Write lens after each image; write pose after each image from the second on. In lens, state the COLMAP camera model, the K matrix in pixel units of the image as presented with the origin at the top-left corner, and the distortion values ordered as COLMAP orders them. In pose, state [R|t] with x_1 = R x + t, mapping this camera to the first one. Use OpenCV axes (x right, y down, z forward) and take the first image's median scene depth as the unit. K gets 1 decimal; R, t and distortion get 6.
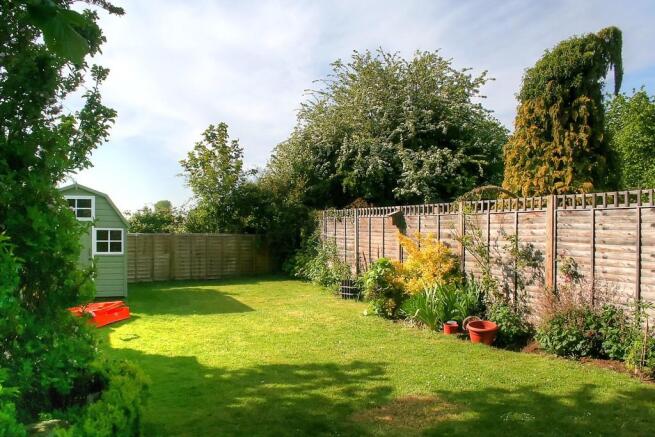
lens RADIAL K [[544.4, 0, 326.8], [0, 544.4, 229.3], [0, 0, 1]] dist [-0.149475, 0.001653]
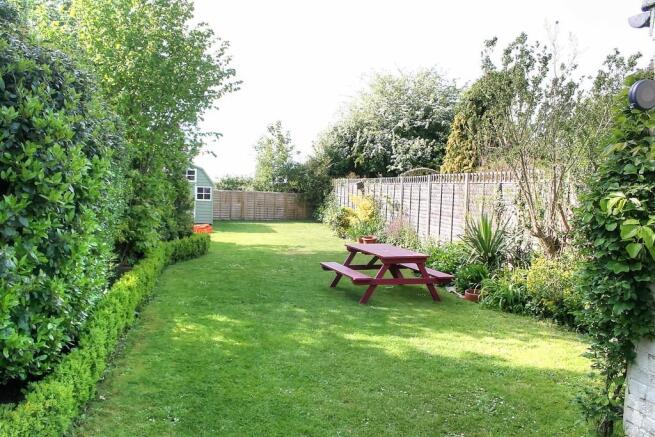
lens RADIAL K [[544.4, 0, 326.8], [0, 544.4, 229.3], [0, 0, 1]] dist [-0.149475, 0.001653]
pose [[0.982660, 0.044227, -0.180066, 0.238825], [-0.032188, 0.997080, 0.069242, 0.001839], [0.182603, -0.062246, 0.981214, -0.522758]]
